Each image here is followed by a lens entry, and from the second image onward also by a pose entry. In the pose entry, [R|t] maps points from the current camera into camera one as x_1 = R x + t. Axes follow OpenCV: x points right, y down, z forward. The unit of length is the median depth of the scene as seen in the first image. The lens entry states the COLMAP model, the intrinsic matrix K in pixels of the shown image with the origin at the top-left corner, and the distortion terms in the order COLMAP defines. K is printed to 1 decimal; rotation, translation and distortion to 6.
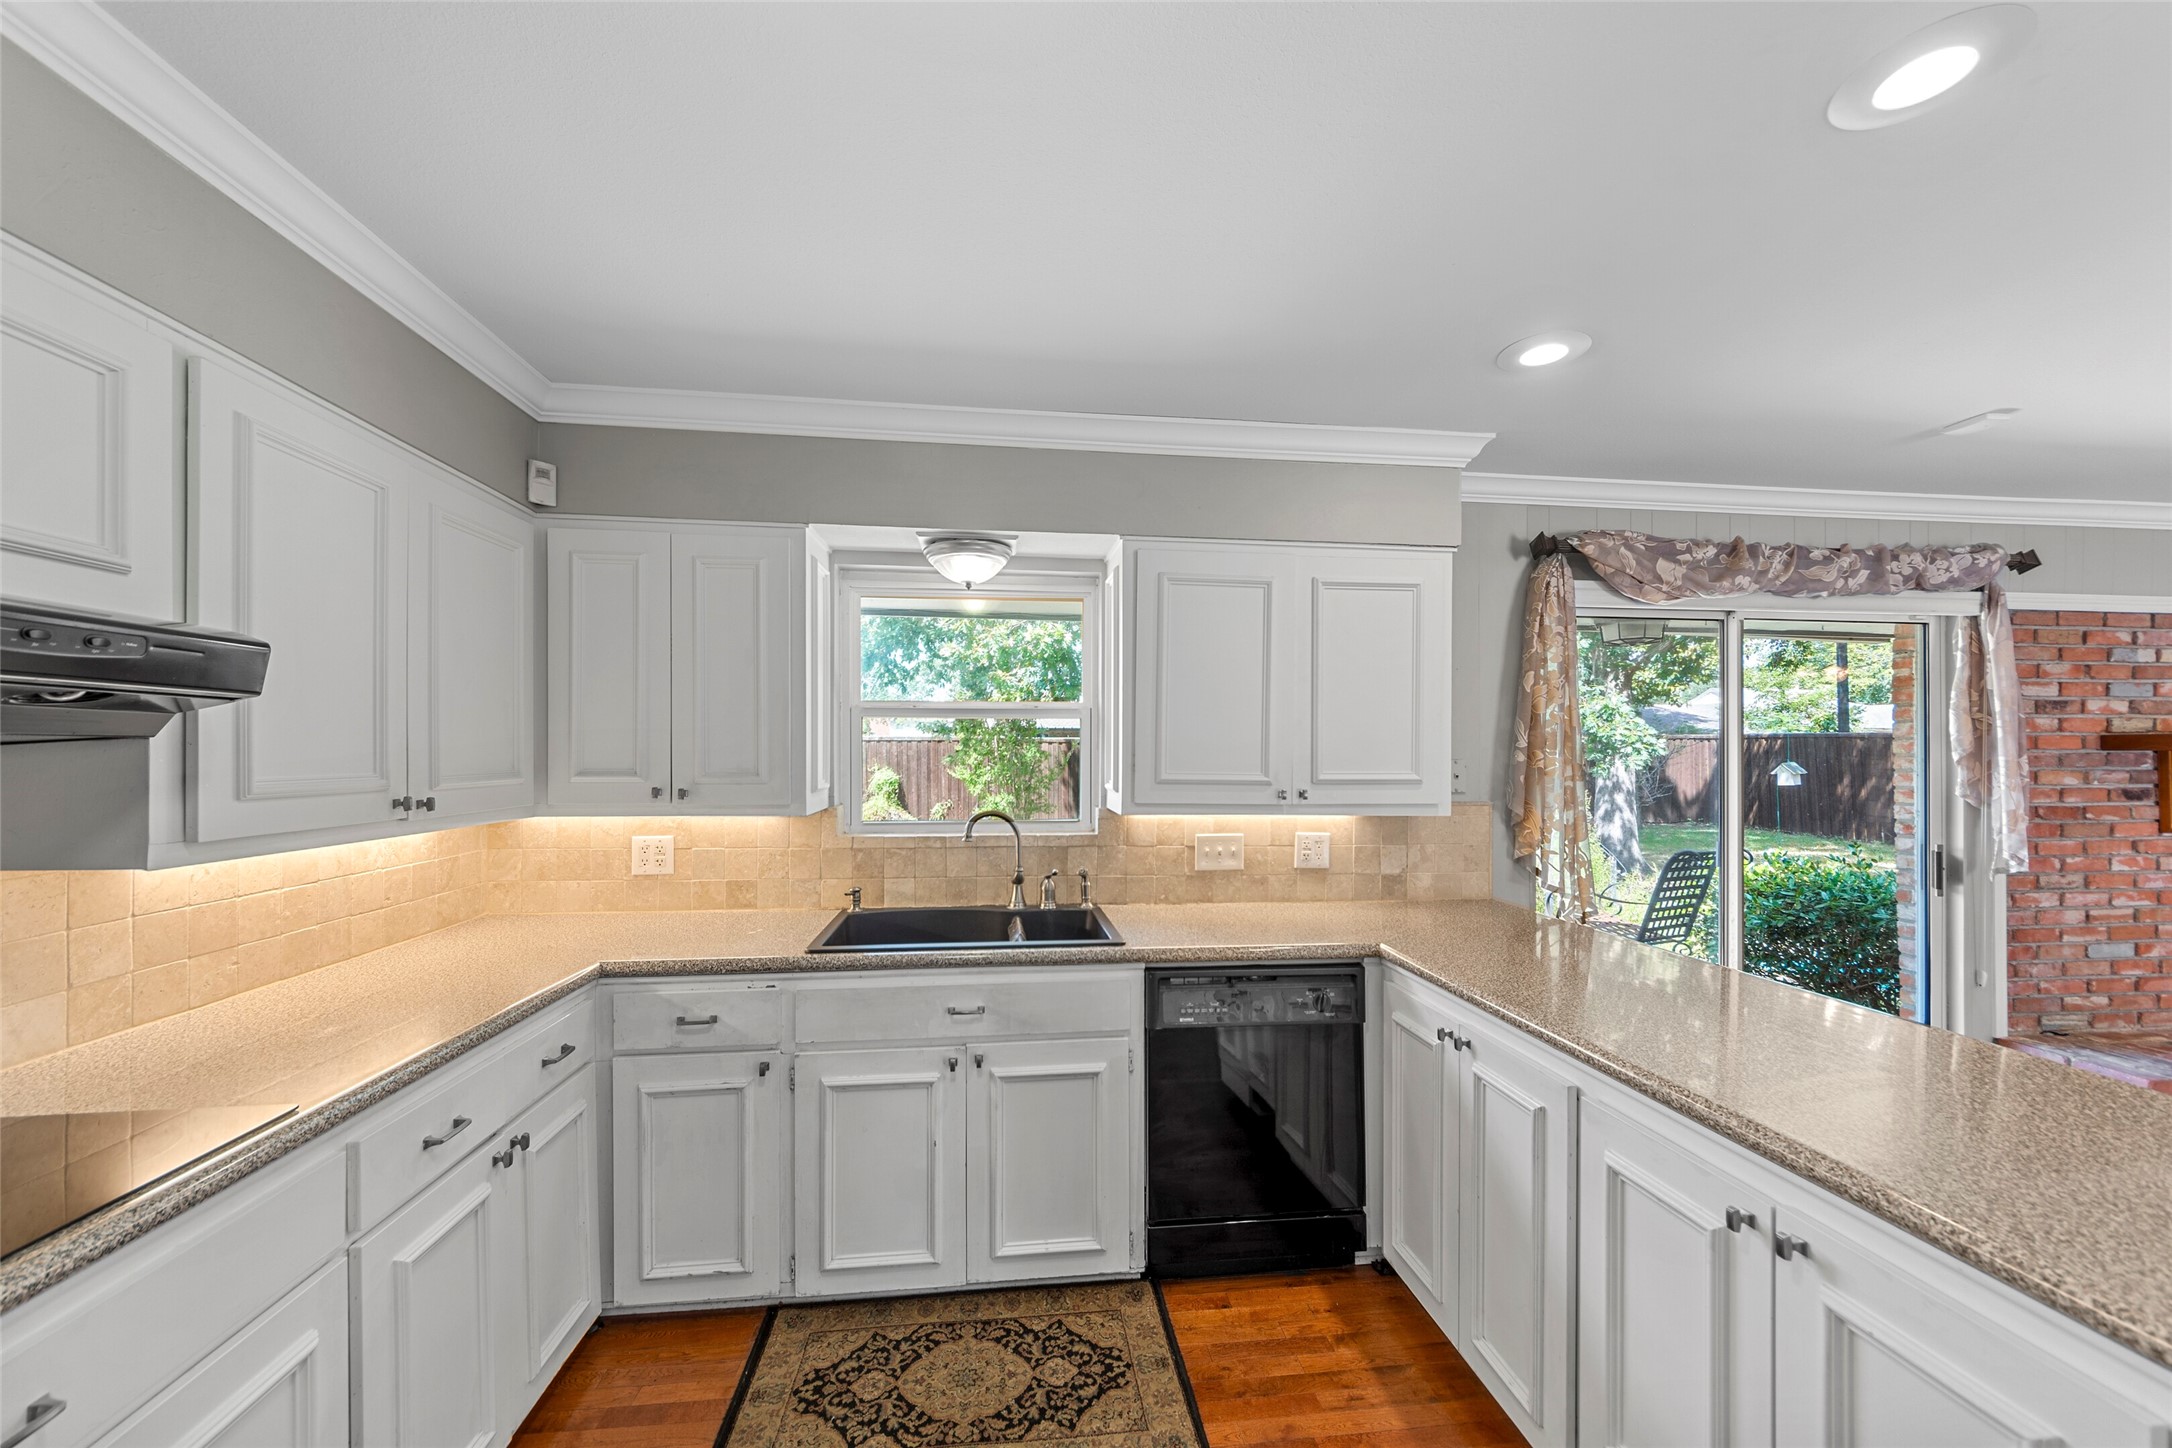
lens RADIAL K [[802.0, 0, 1083.1], [0, 802.0, 747.5], [0, 0, 1]] dist [-0.001812, -0.000533]
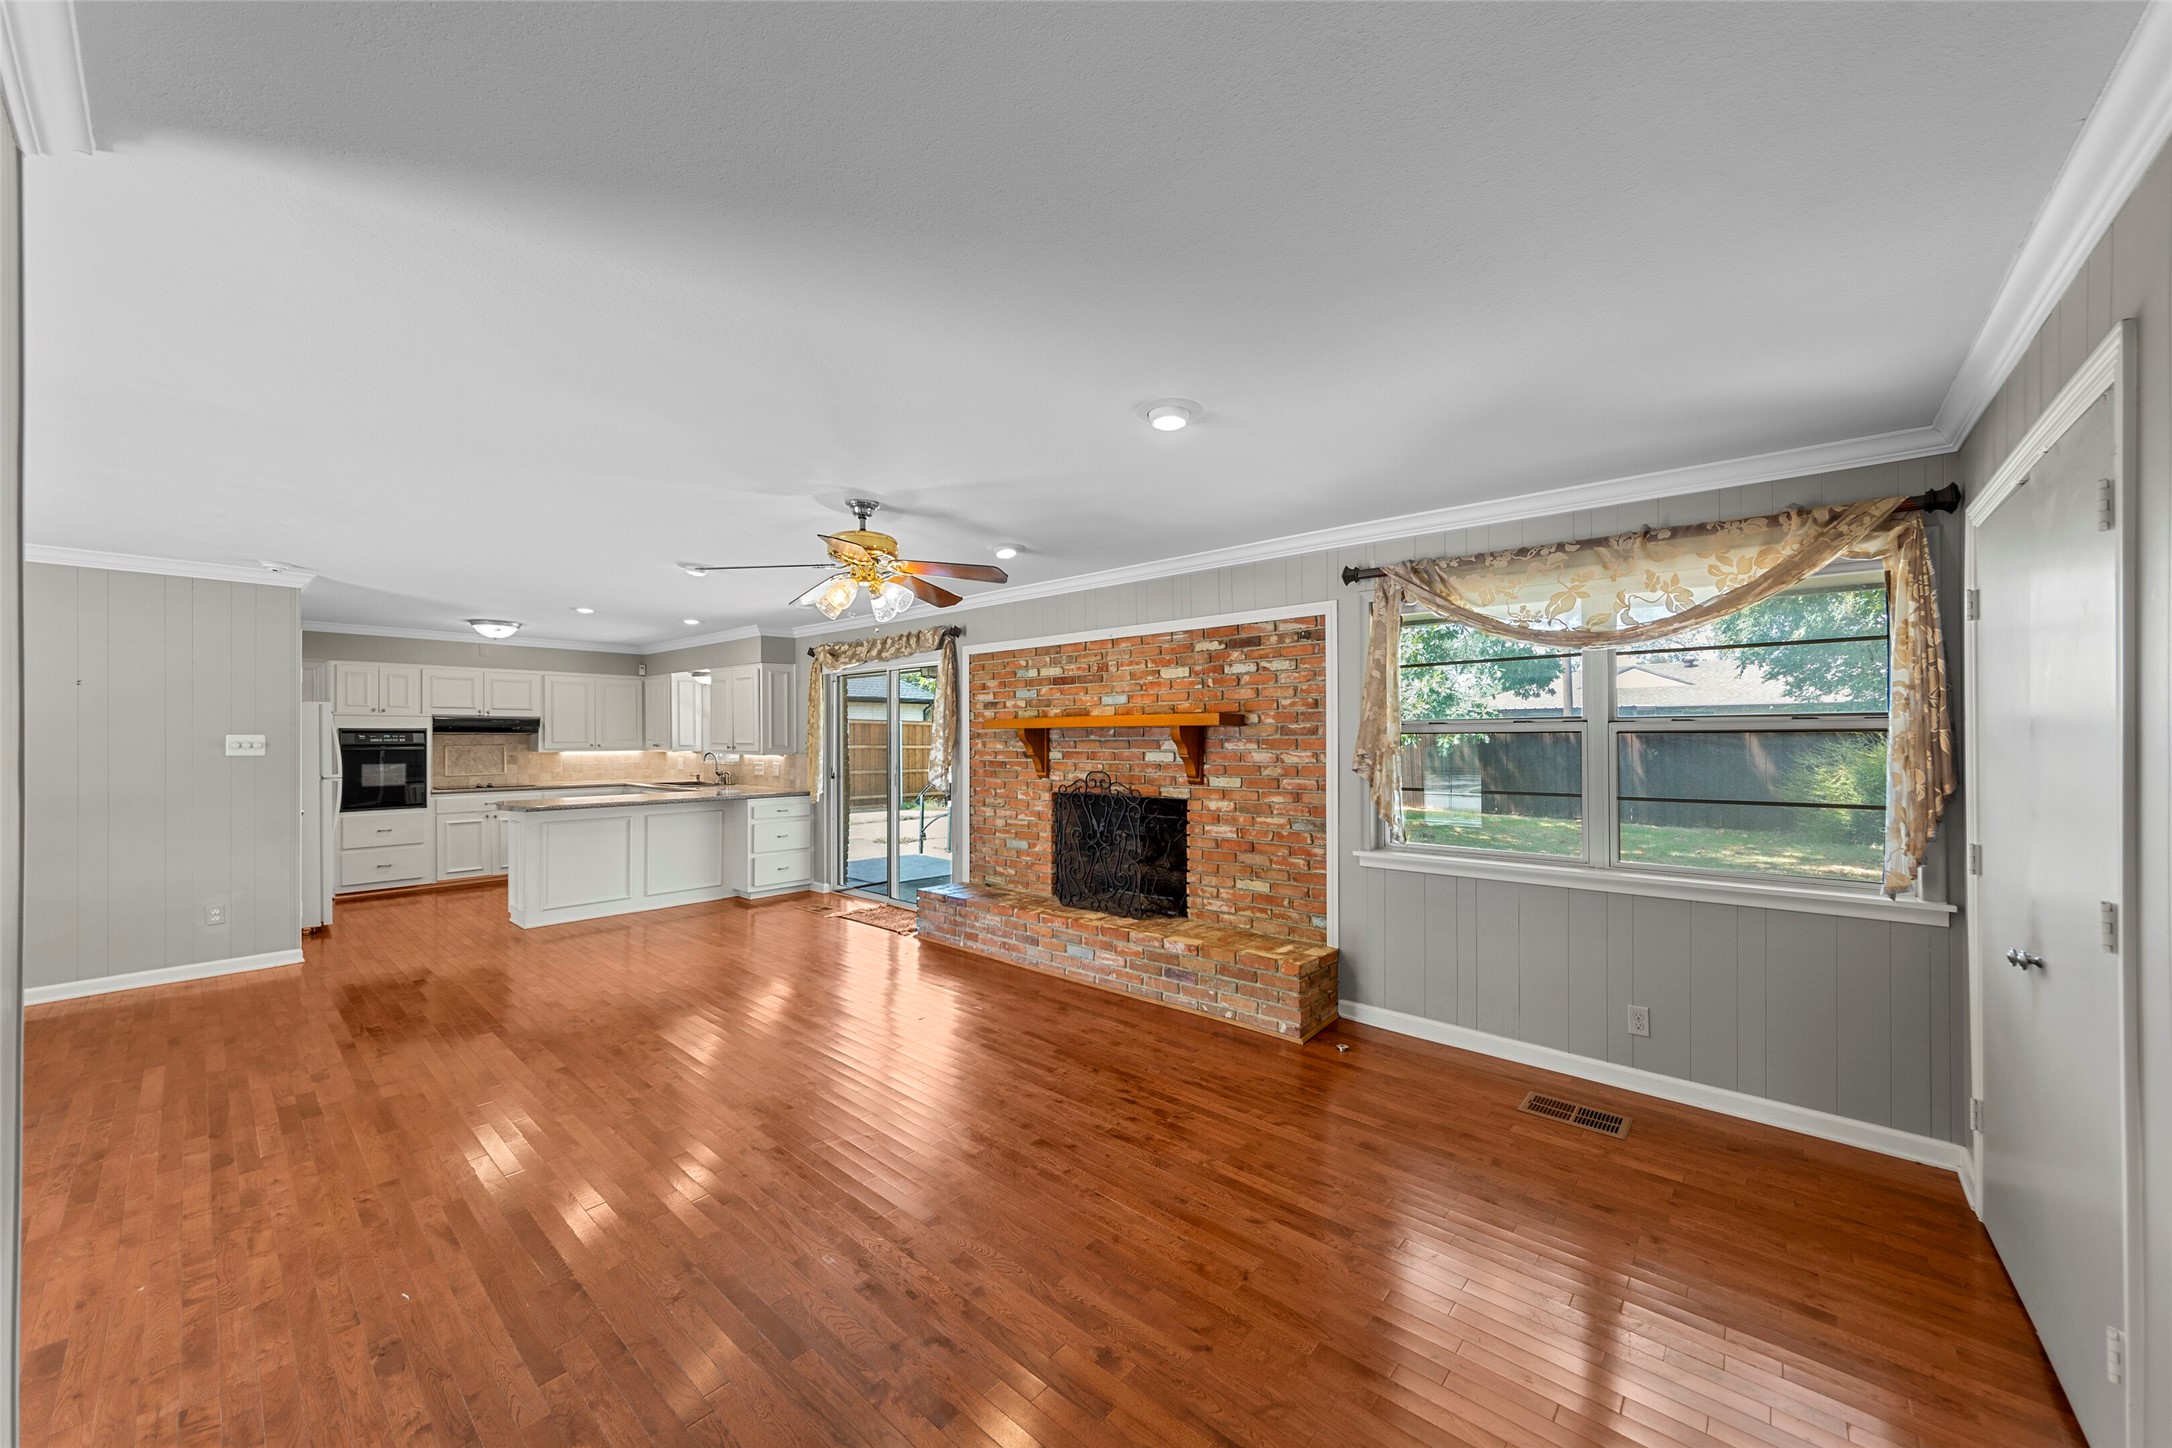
lens RADIAL K [[802.0, 0, 1068.9], [0, 802.0, 730.0], [0, 0, 1]] dist [-0.001812, -0.000533]
pose [[0.665271, -0.010500, -0.746528, 3.404457], [0.008556, 0.999943, -0.006440, 0.022556], [0.746553, -0.002103, 0.665323, -0.094161]]
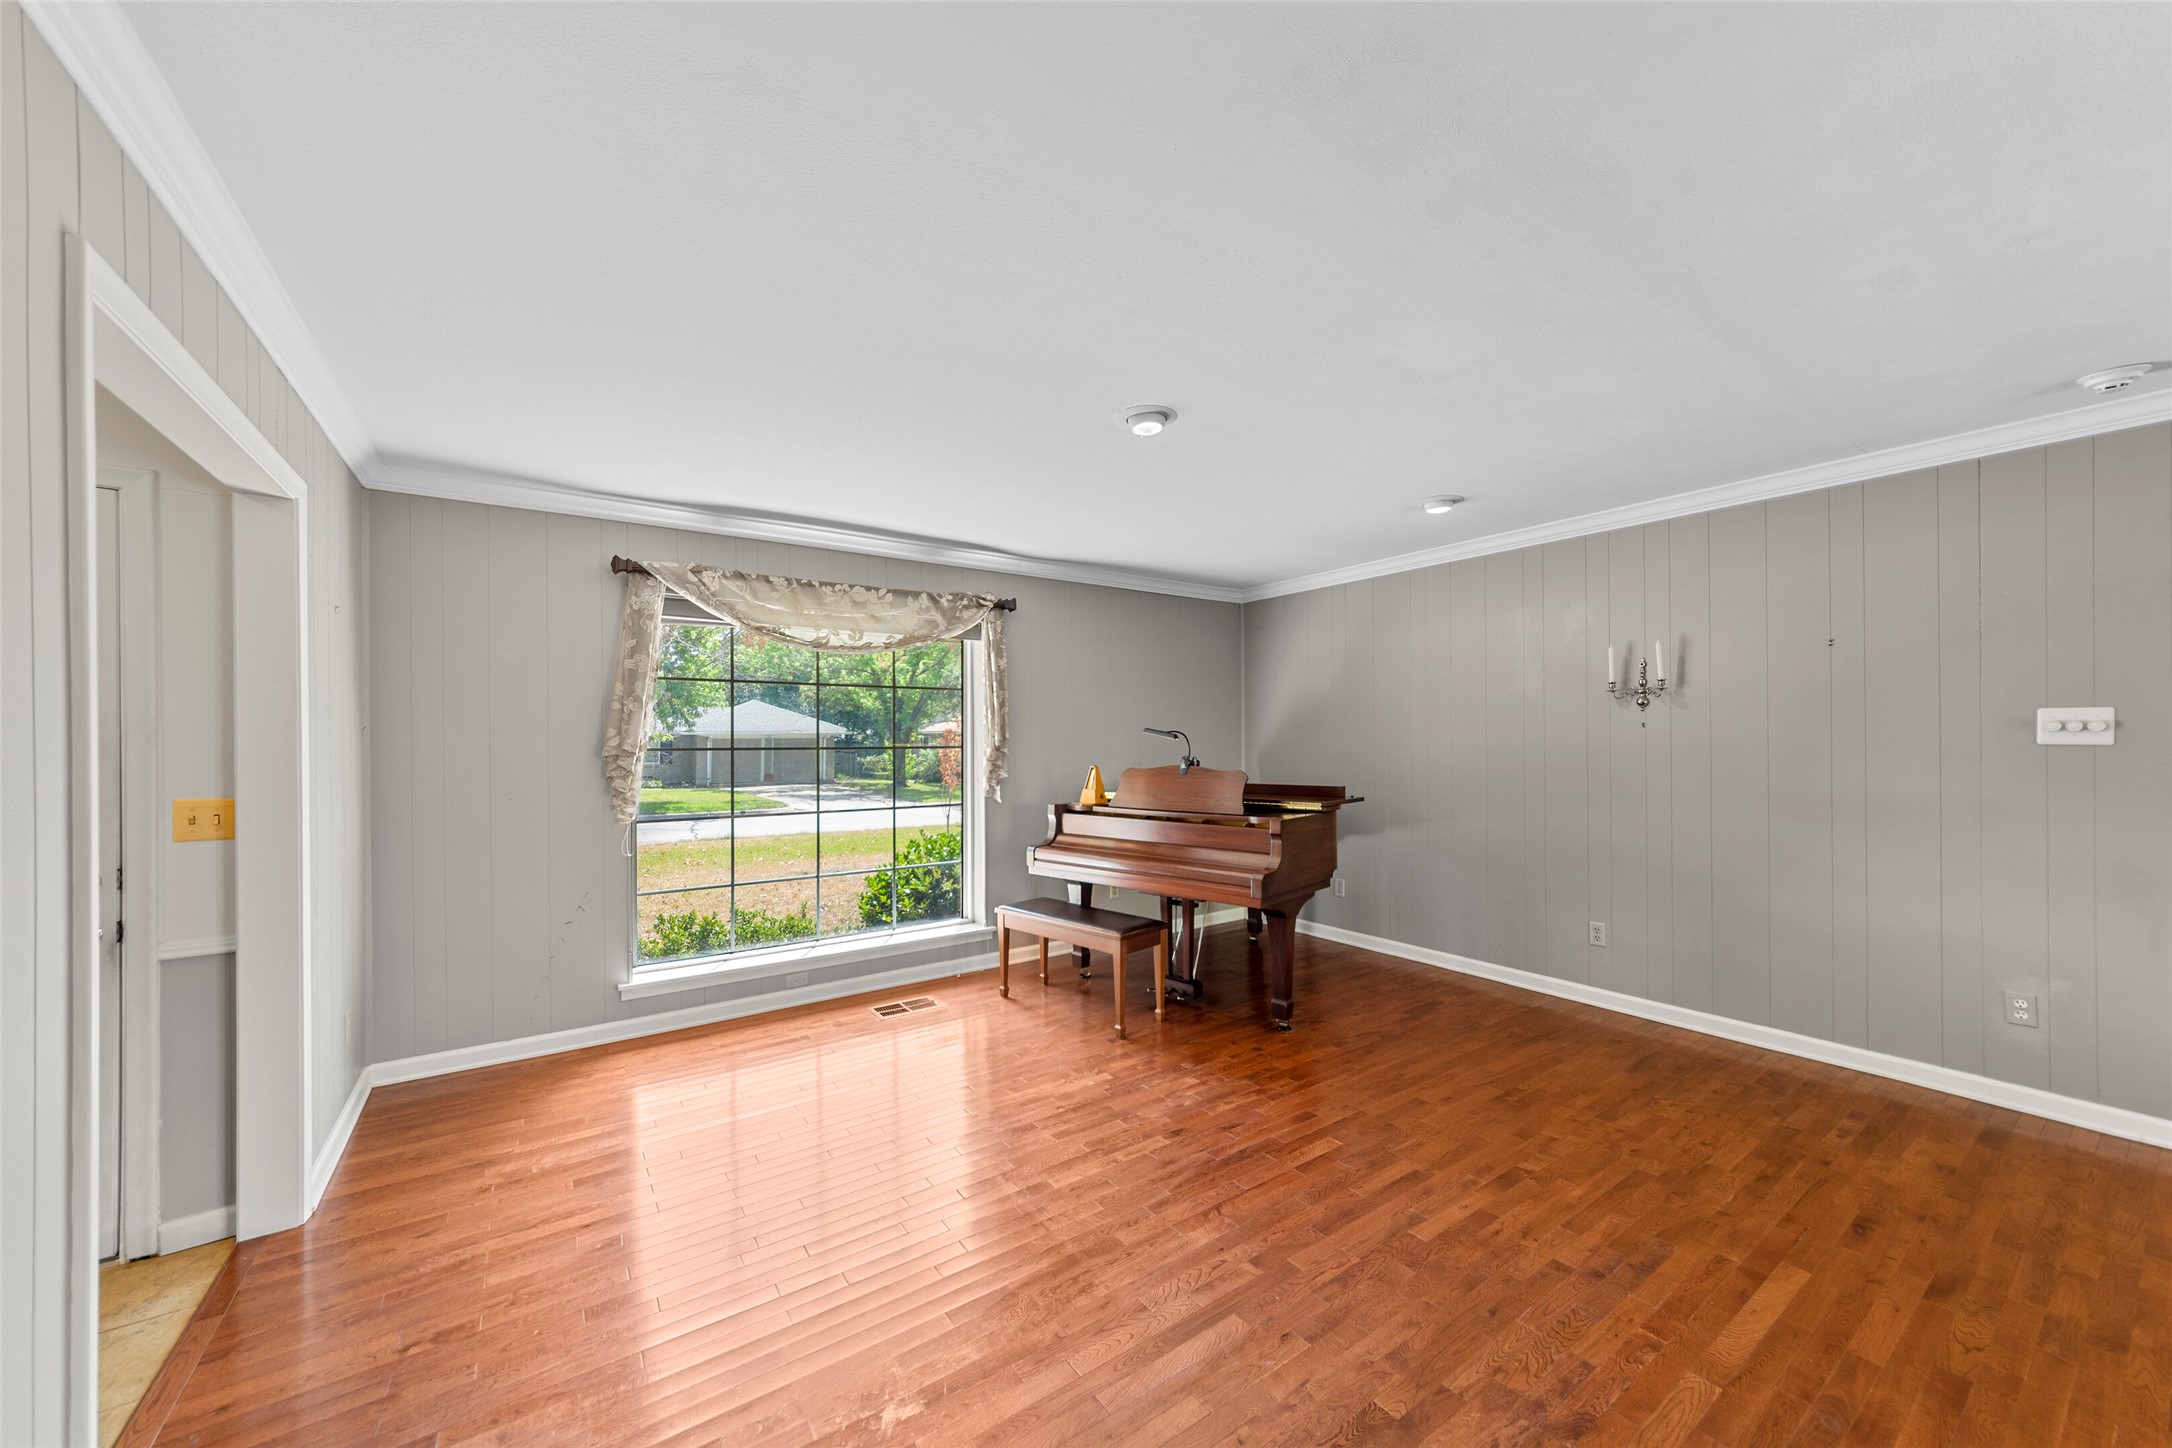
lens RADIAL K [[802.0, 0, 1087.7], [0, 802.0, 744.0], [0, 0, 1]] dist [-0.001812, -0.000533]
pose [[-0.870712, 0.001519, -0.491792, 2.286973], [-0.000764, 0.999990, 0.004442, 0.048563], [0.491793, 0.004244, -0.870702, -0.000355]]
